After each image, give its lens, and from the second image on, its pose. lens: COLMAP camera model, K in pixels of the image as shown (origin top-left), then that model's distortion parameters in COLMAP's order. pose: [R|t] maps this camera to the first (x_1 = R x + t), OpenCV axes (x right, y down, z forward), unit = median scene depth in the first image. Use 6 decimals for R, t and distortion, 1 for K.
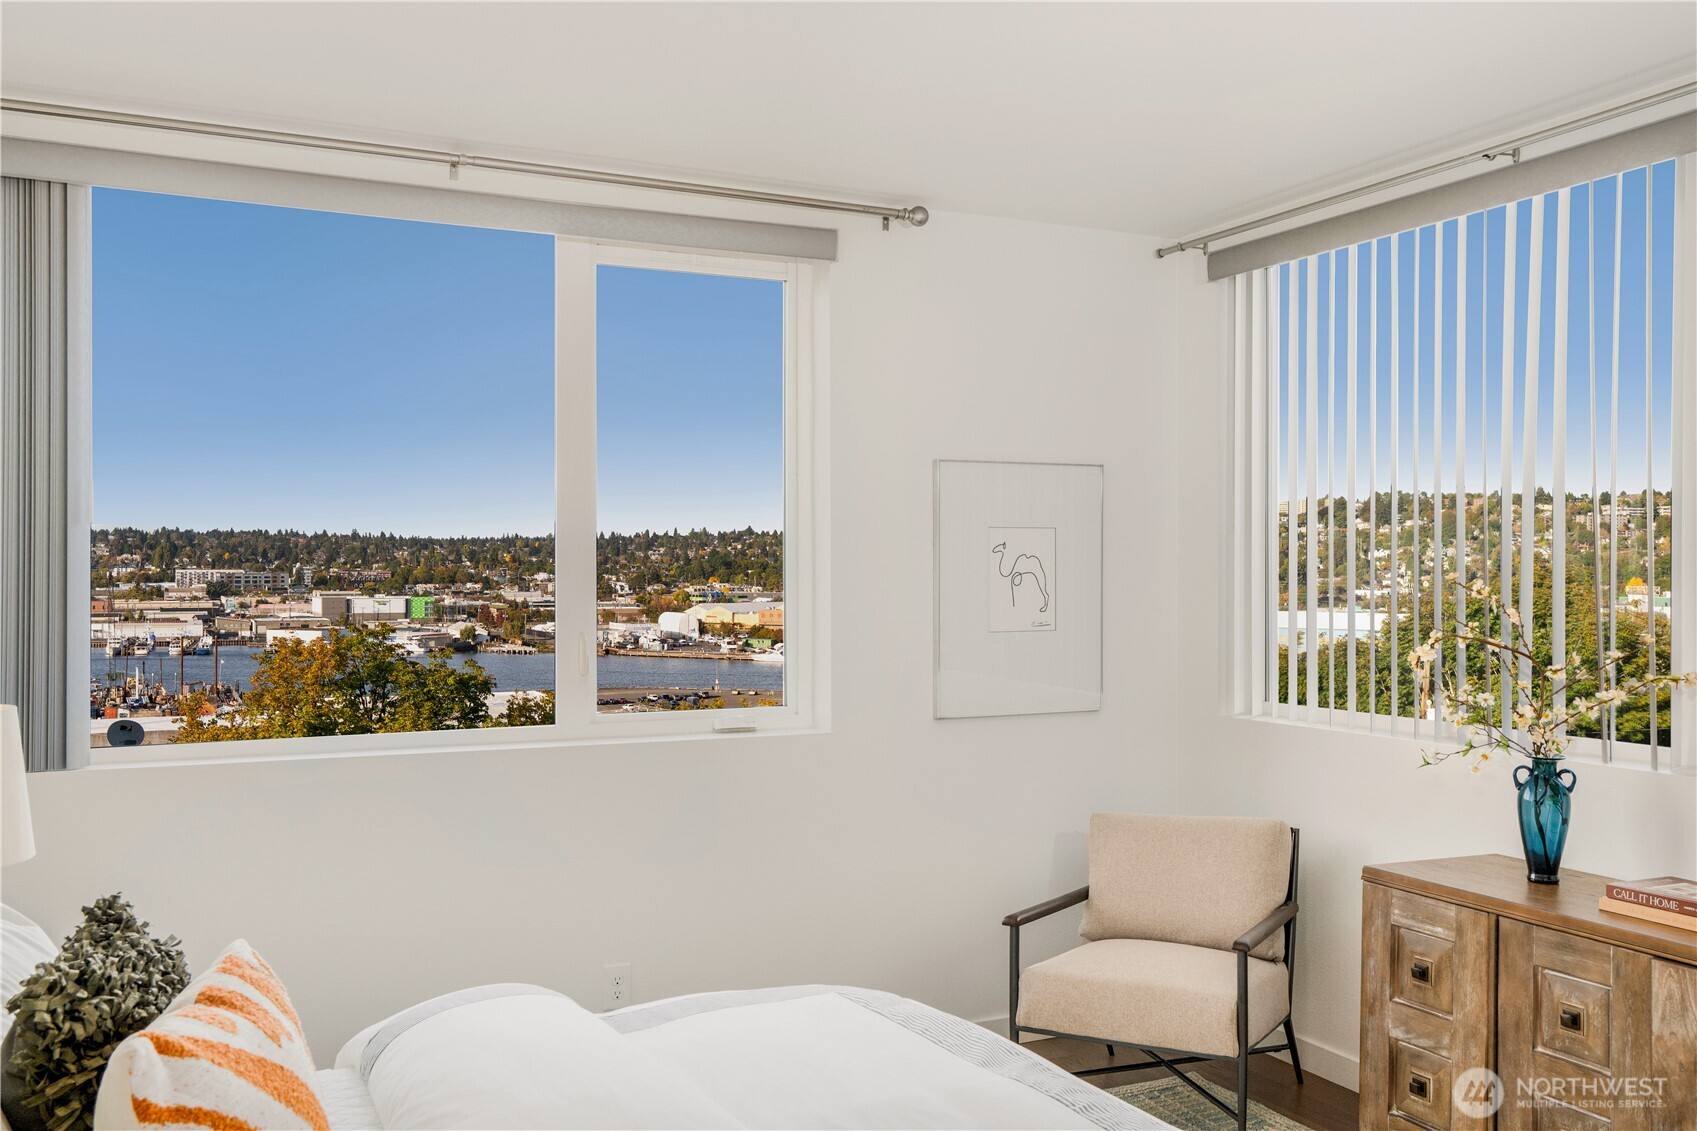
lens RADIAL K [[1401.5, 0, 851.9], [0, 1401.5, 569.7], [0, 0, 1]] dist [-0.065551, -0.003182]
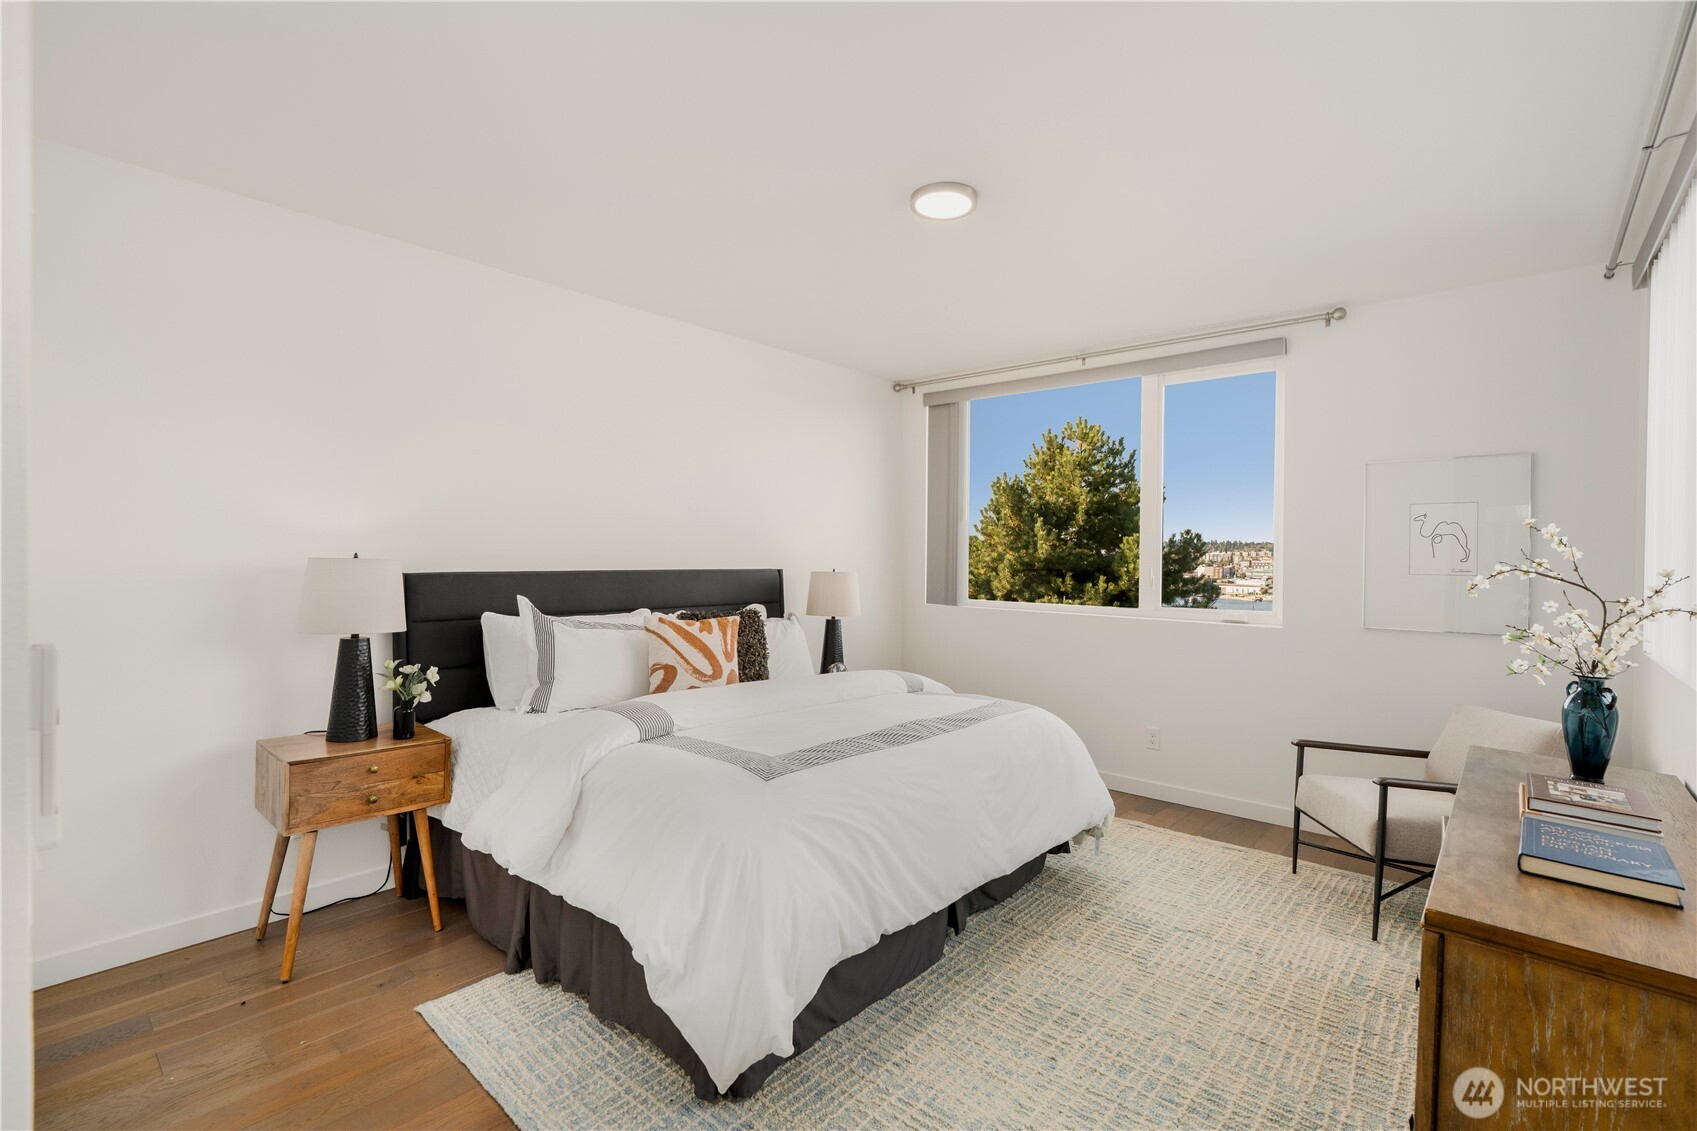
lens RADIAL K [[765.2, 0, 857.3], [0, 765.2, 560.0], [0, 0, 1]] dist [-0.006096, 0.000695]
pose [[0.381299, 0.013283, -0.924356, 0.656230], [-0.017658, 0.999819, 0.007083, 0.035553], [0.924283, 0.013622, 0.381465, 0.149408]]
